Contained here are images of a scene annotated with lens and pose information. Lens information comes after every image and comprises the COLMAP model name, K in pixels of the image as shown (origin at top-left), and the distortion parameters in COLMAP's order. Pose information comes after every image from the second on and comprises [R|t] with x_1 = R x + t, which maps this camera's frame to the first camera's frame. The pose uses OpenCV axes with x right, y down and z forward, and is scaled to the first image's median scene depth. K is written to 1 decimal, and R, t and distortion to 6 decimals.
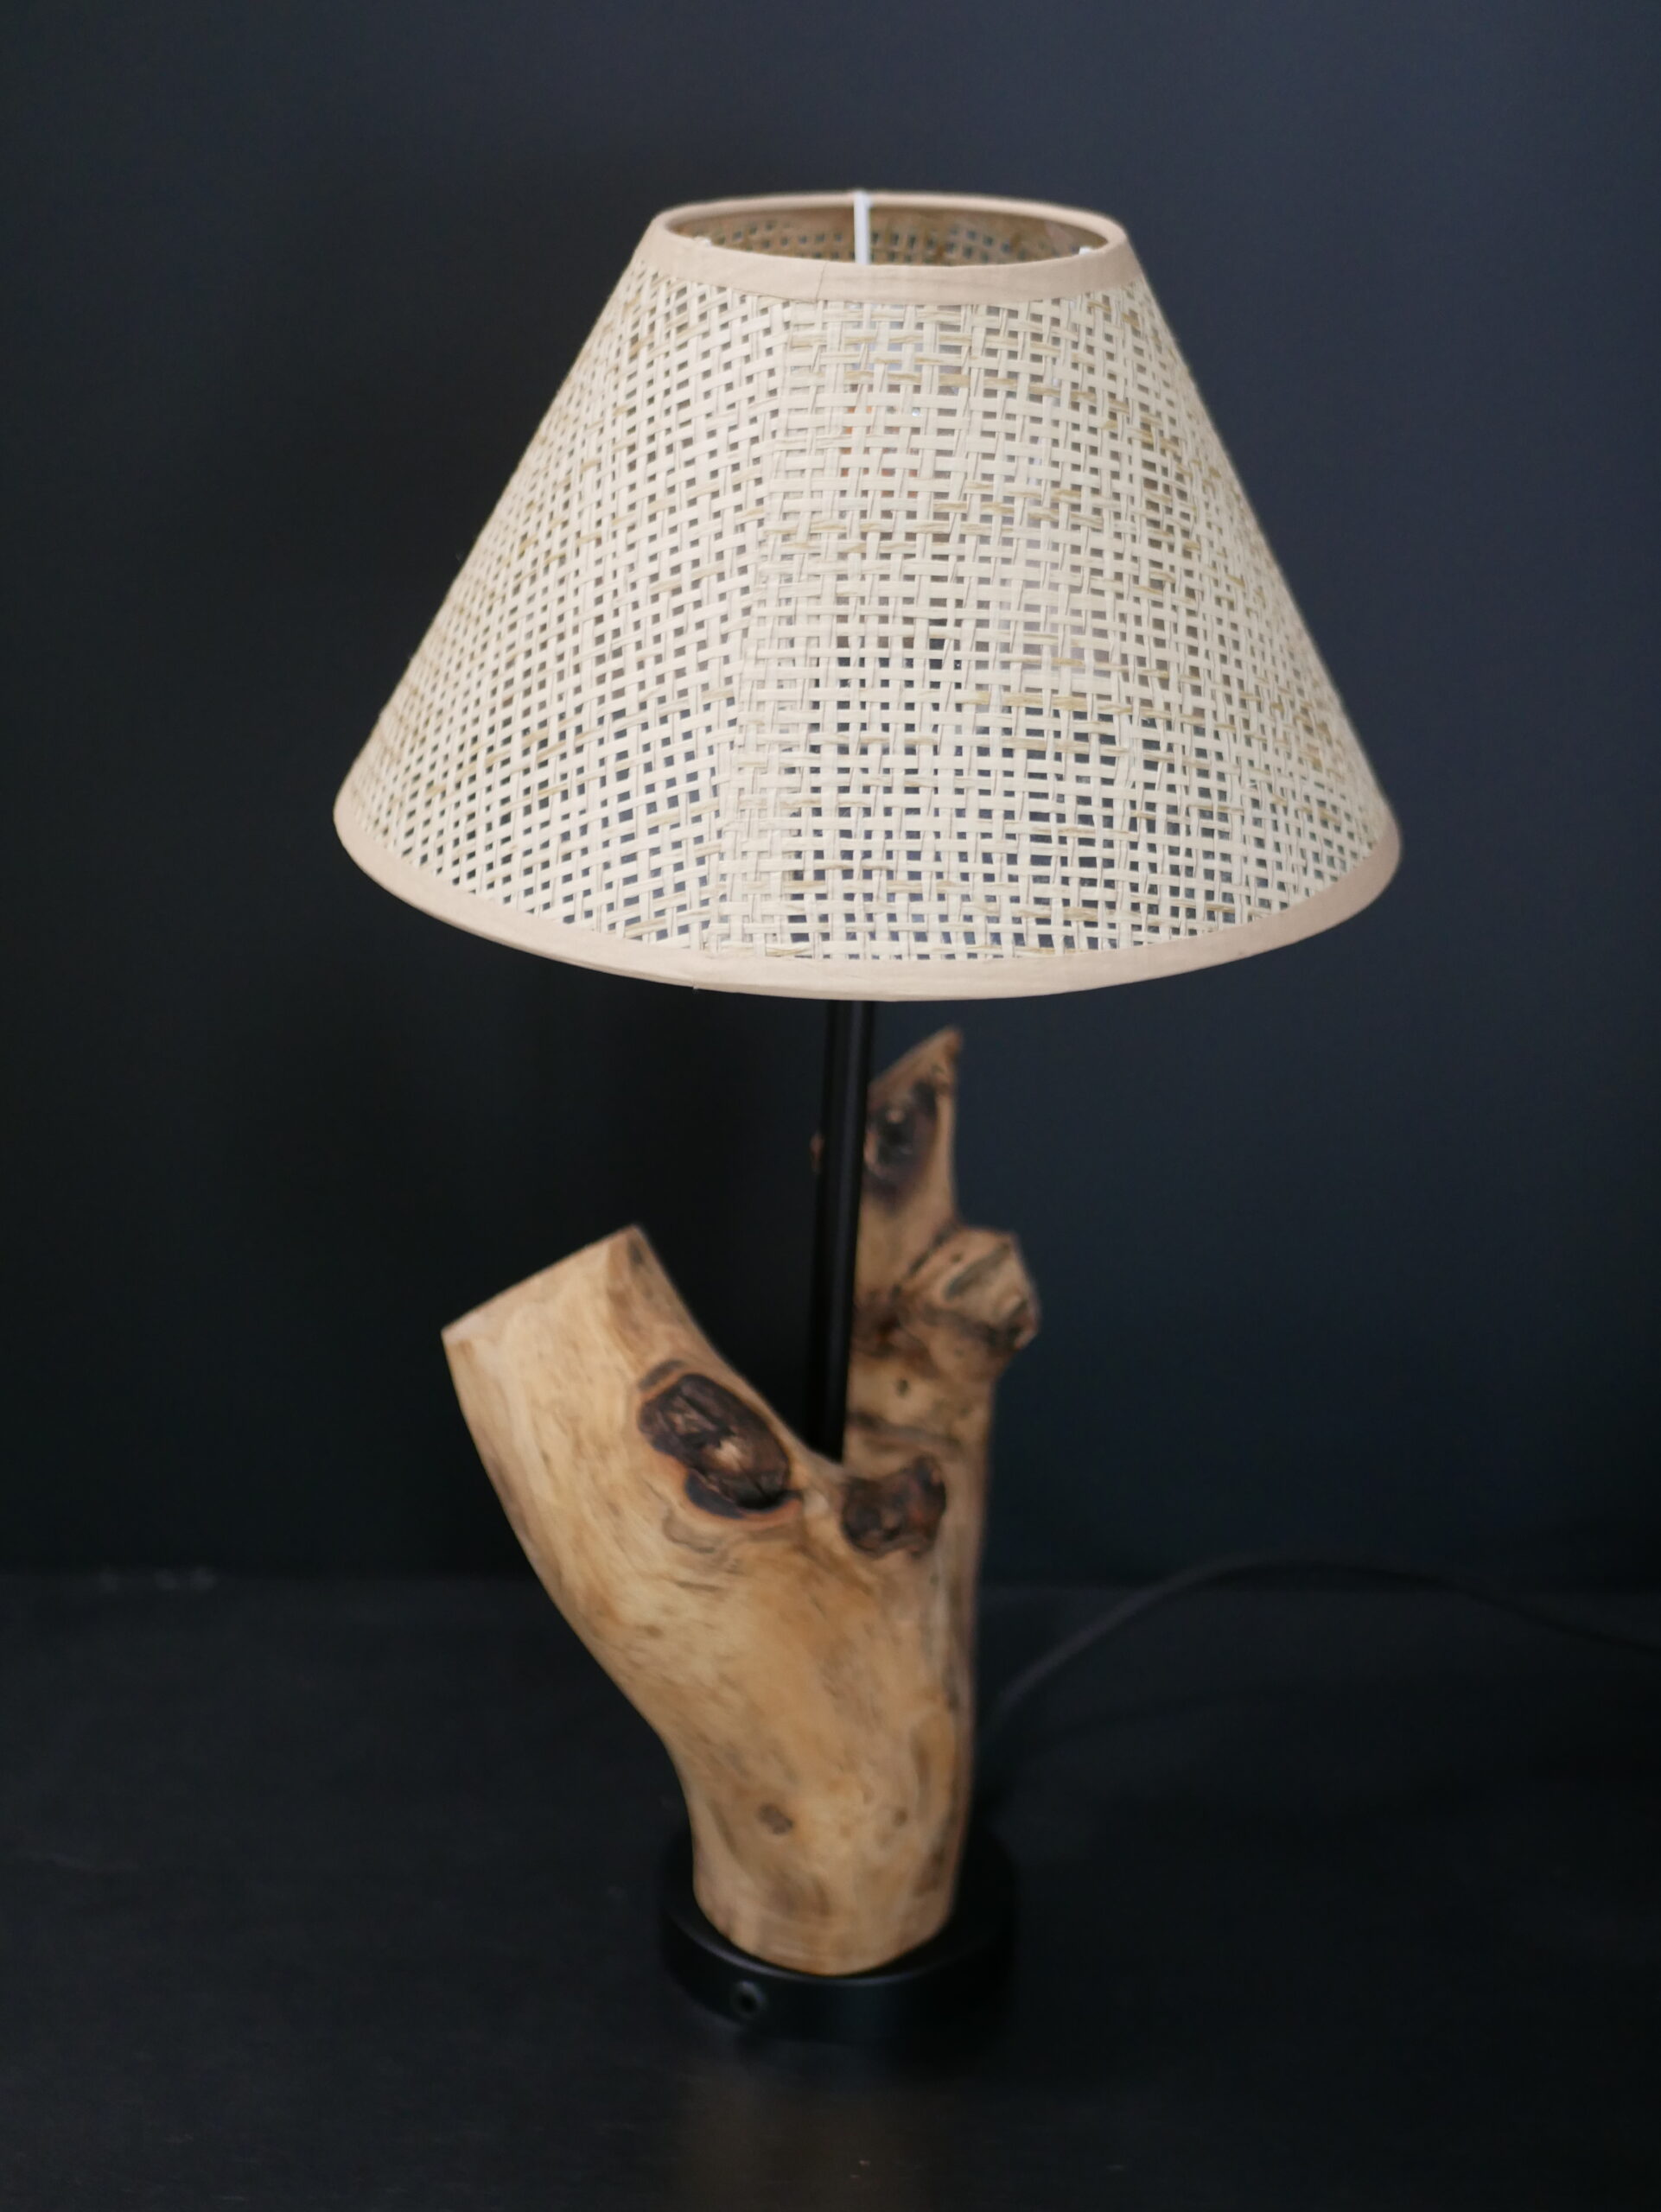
lens RADIAL K [[3310.9, 0, 830.5], [0, 3310.9, 1106.0], [0, 0, 1]] dist [-0.023008, 0.012937]
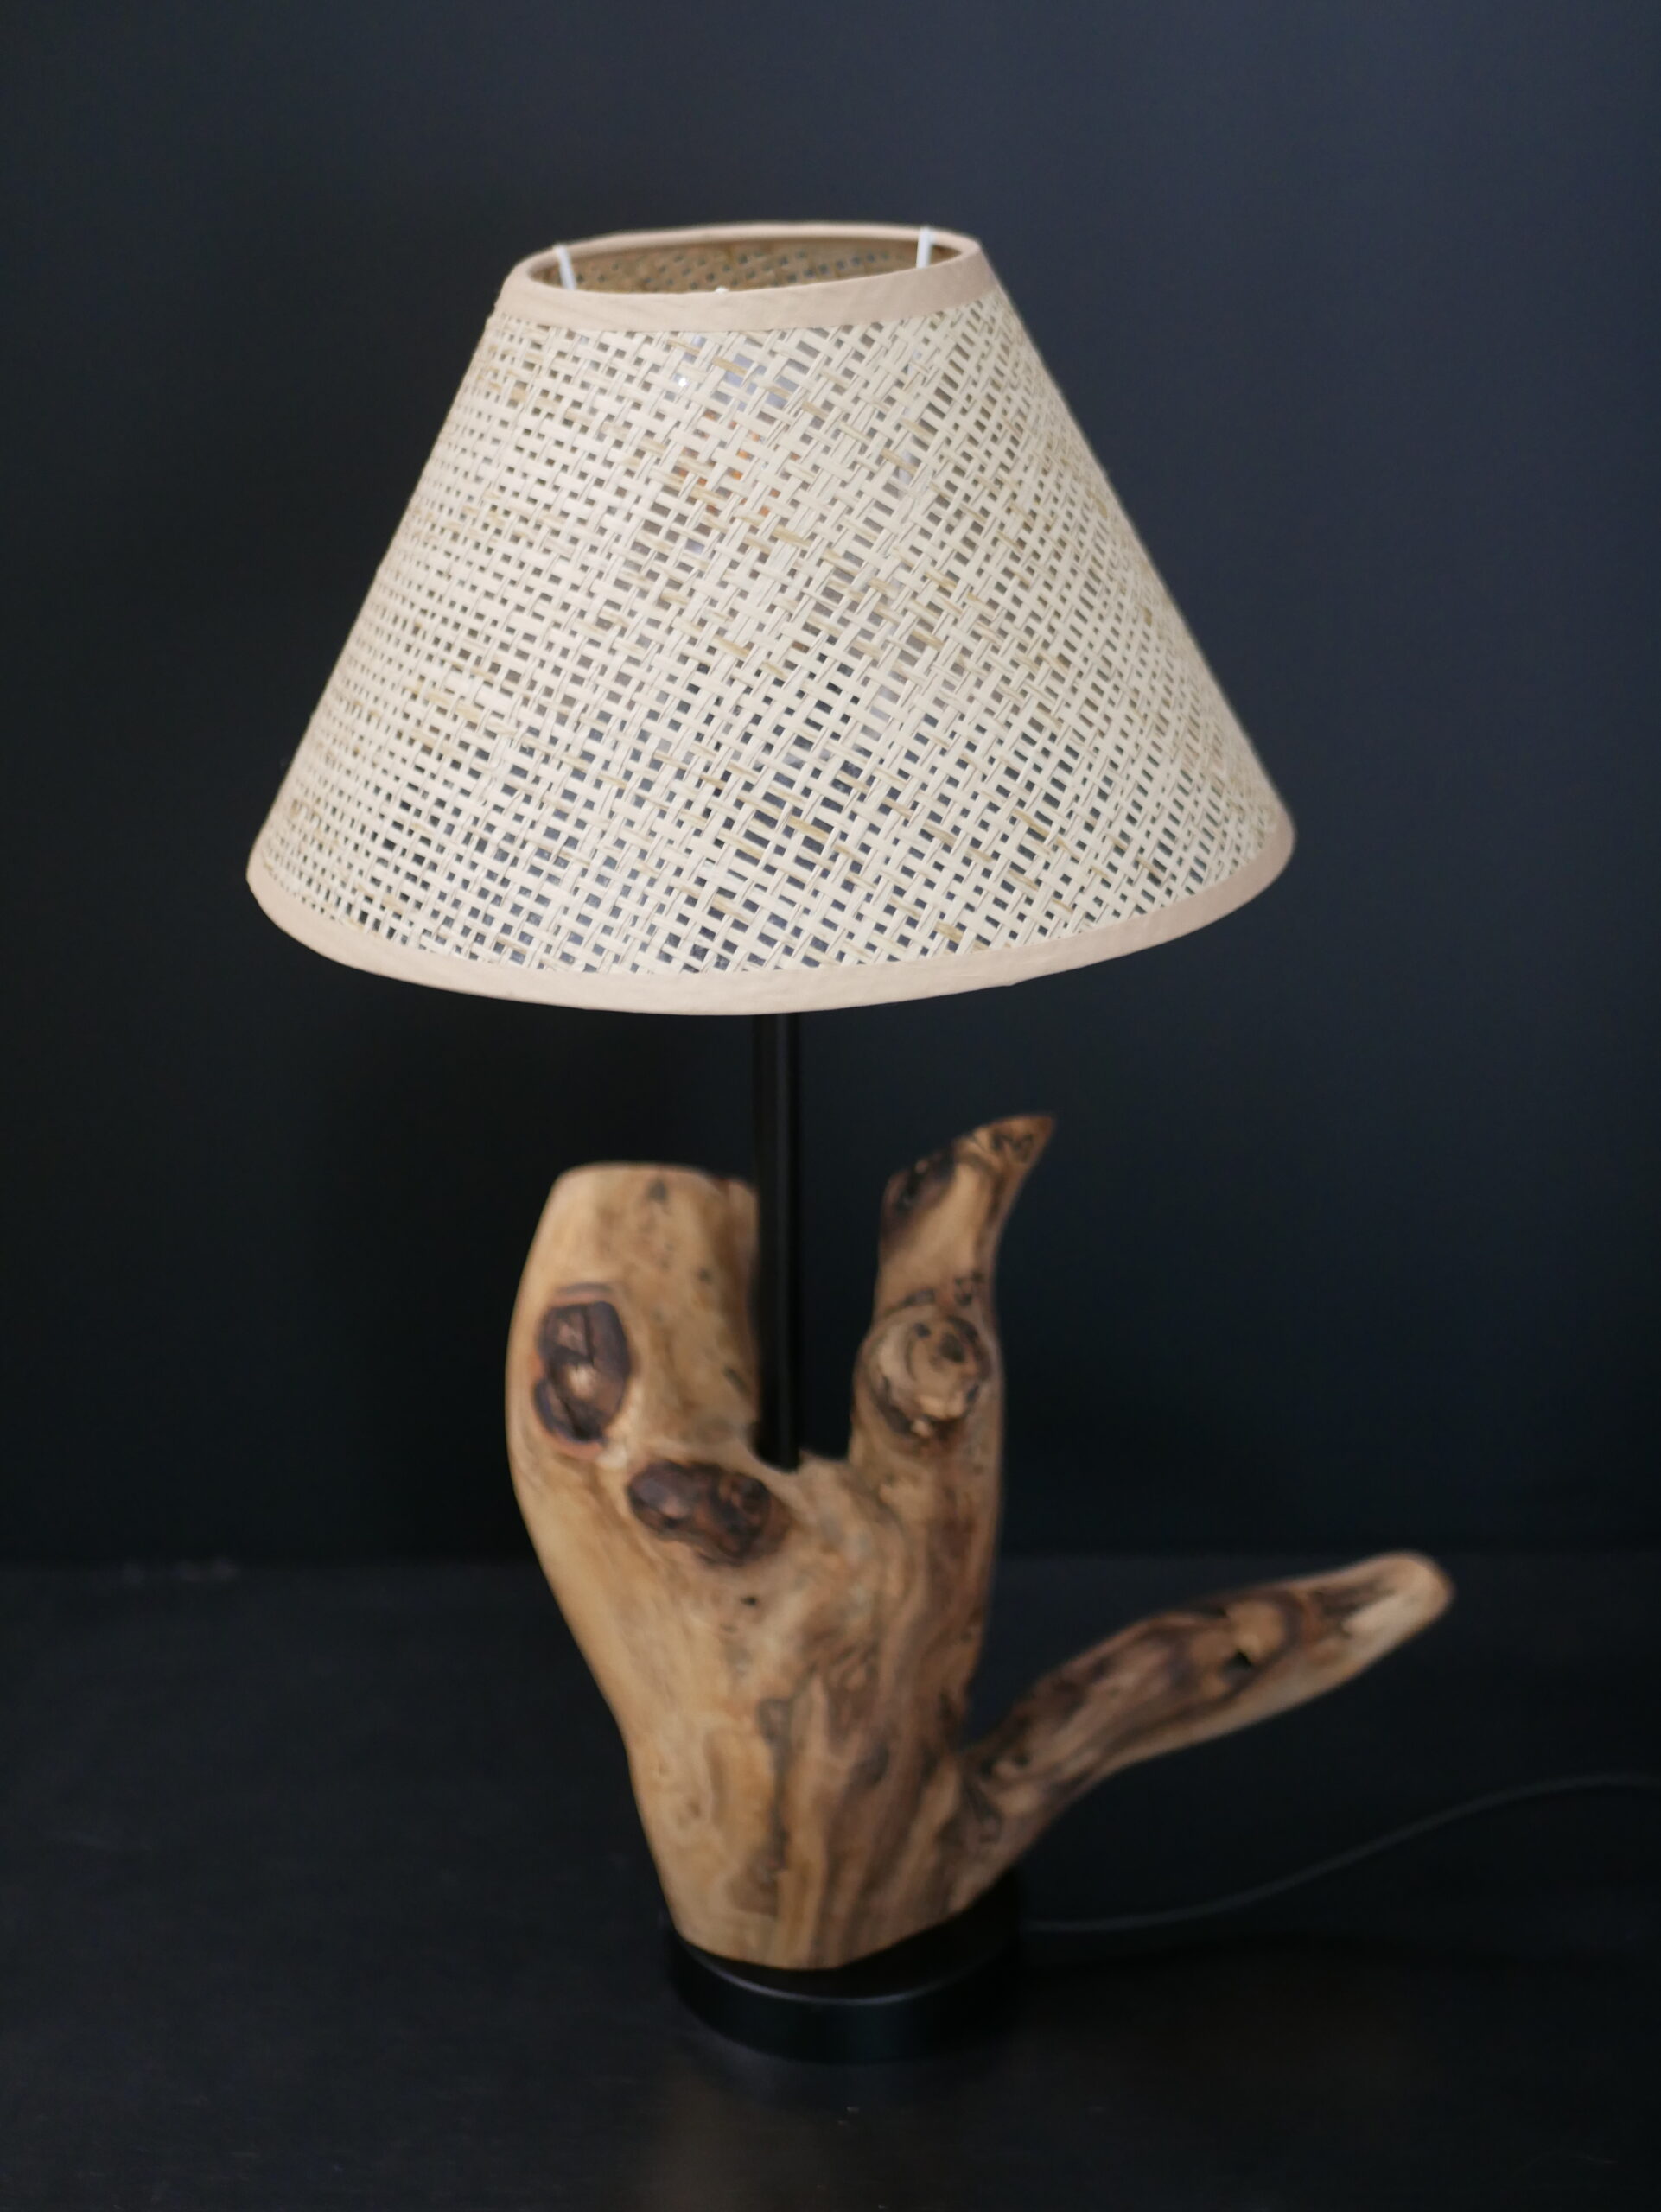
lens RADIAL K [[3334.1, 0, 855.6], [0, 3334.1, 1116.9], [0, 0, 1]] dist [-0.015575, -0.086576]
pose [[0.452572, 0.299743, -0.839841, 1.019199], [-0.301358, 0.937812, 0.172314, -0.214375], [0.839263, 0.175108, 0.514757, 0.574611]]
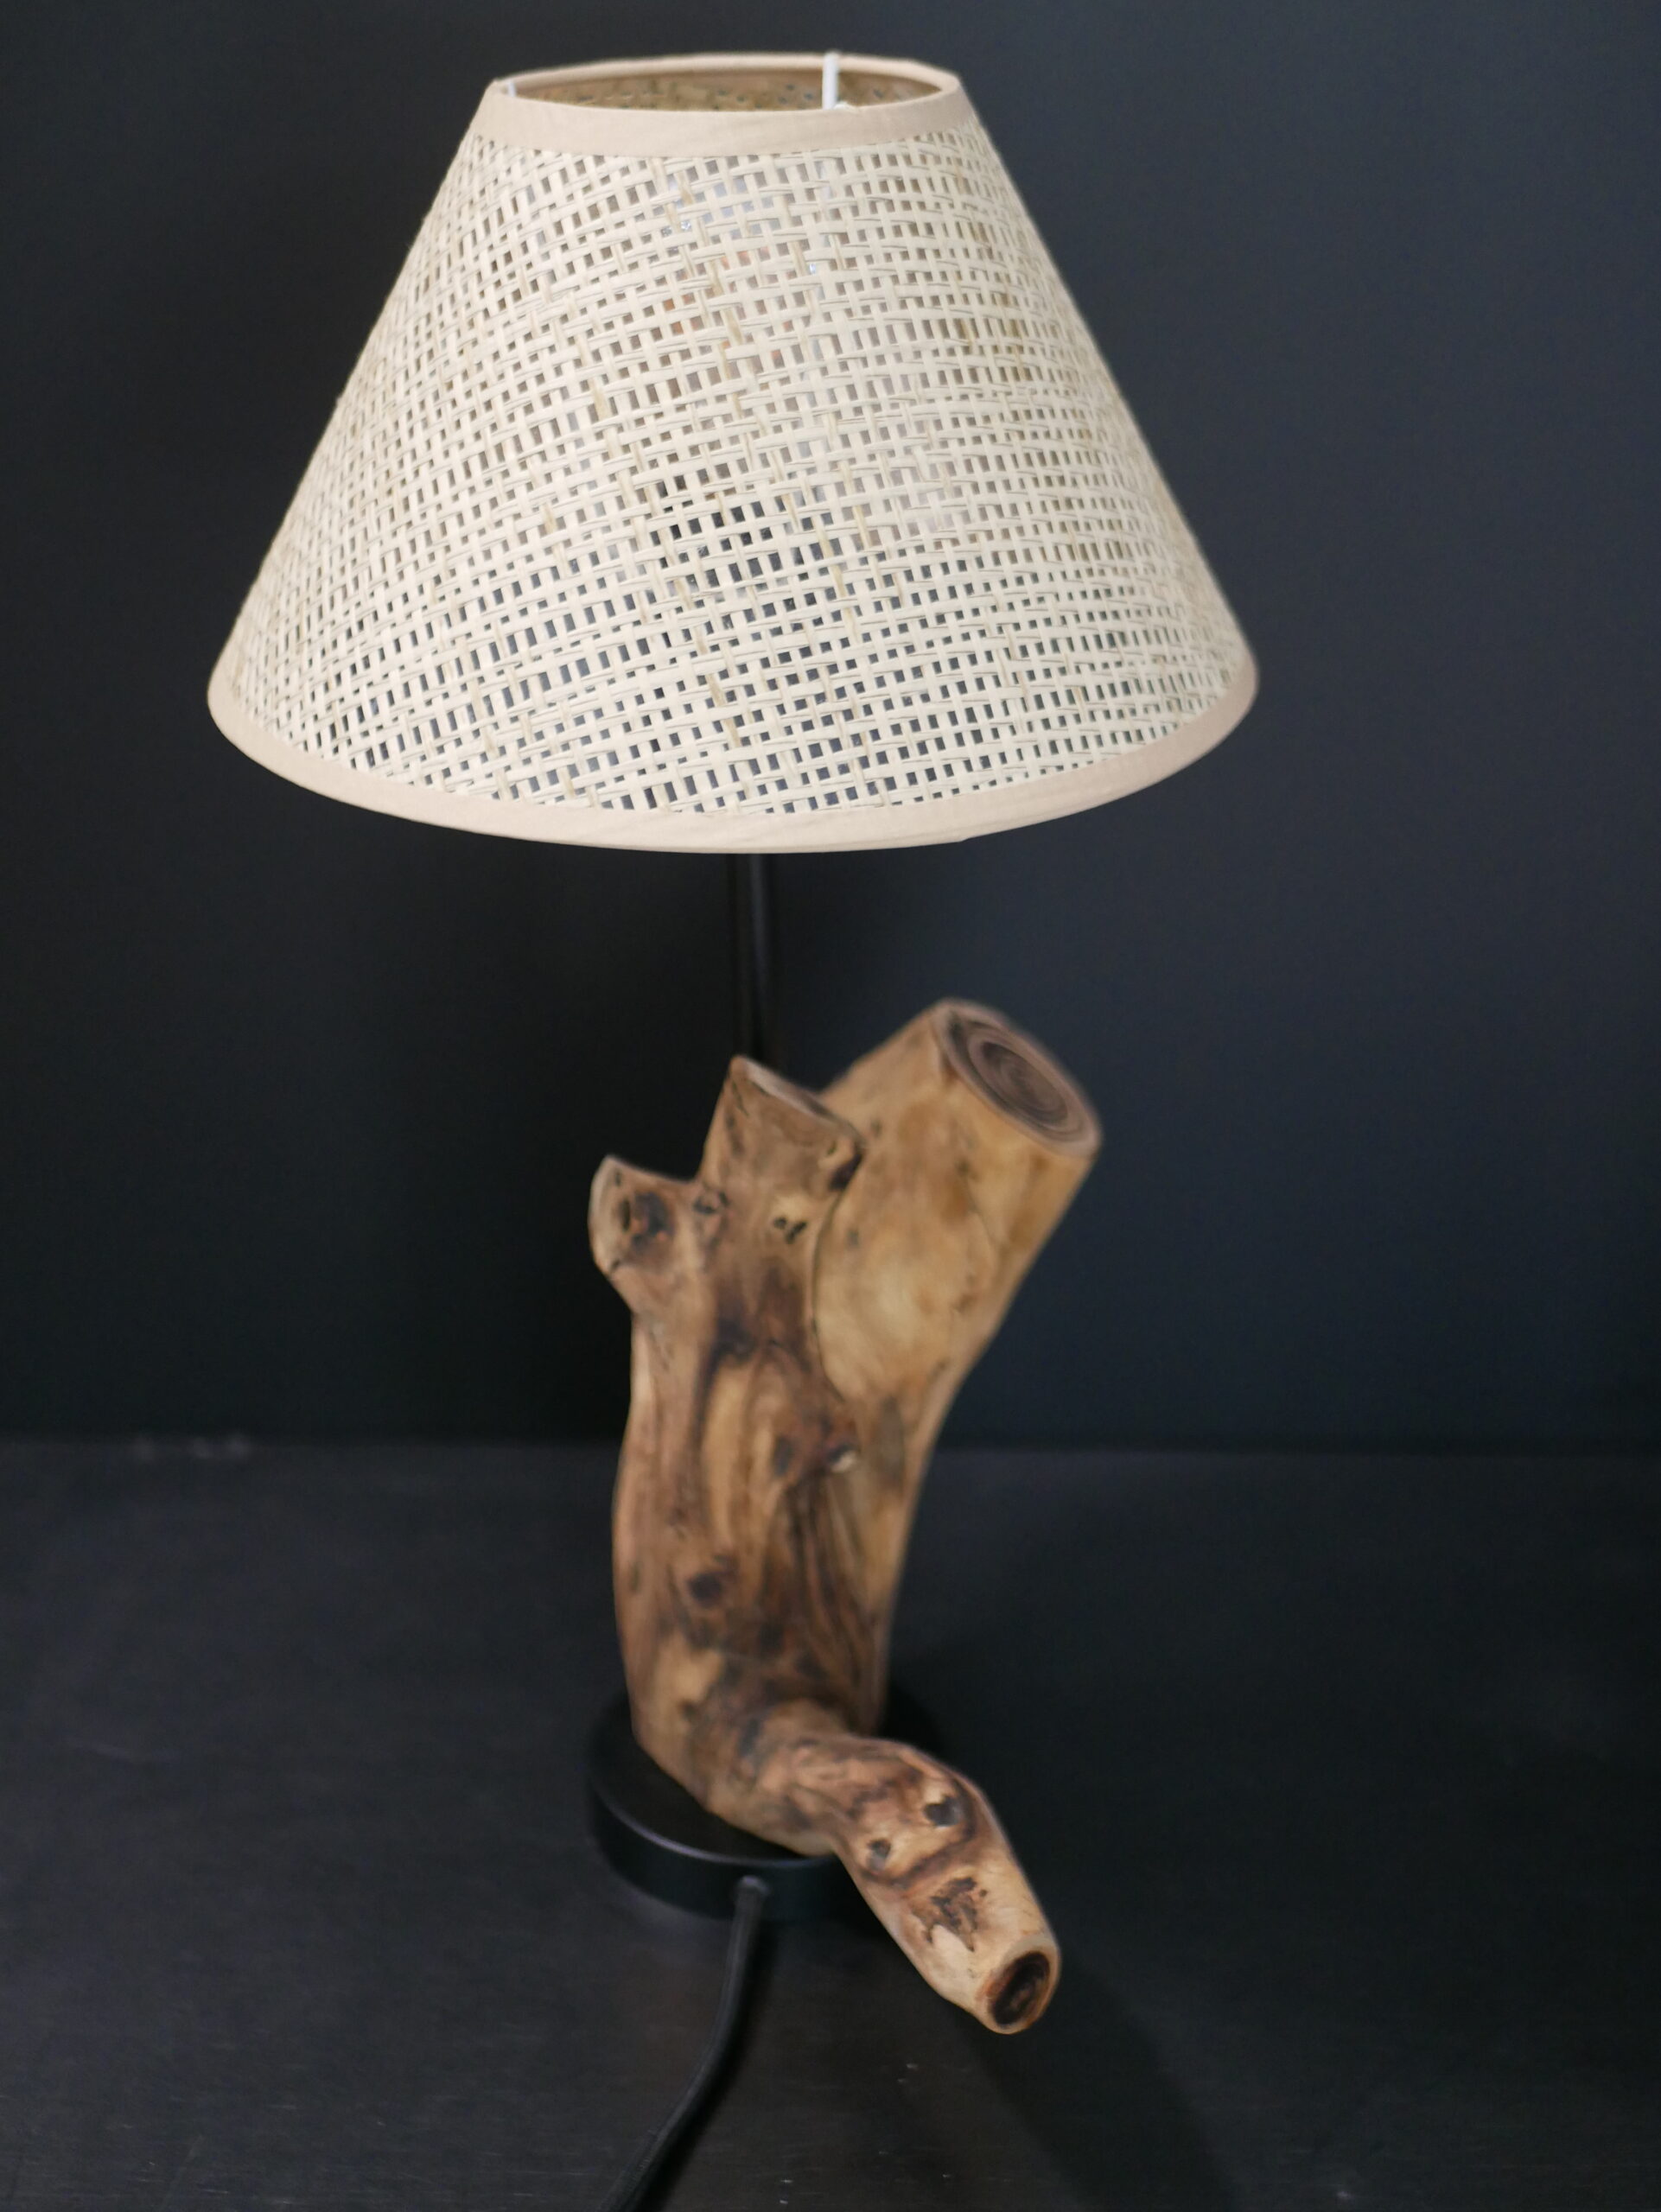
lens RADIAL K [[3310.9, 0, 830.5], [0, 3310.9, 1106.0], [0, 0, 1]] dist [-0.023008, 0.012937]
pose [[-0.902884, 0.162104, -0.398150, 0.462512], [-0.177463, 0.703029, 0.688664, -0.779493], [0.391546, 0.692440, -0.605986, 1.922238]]
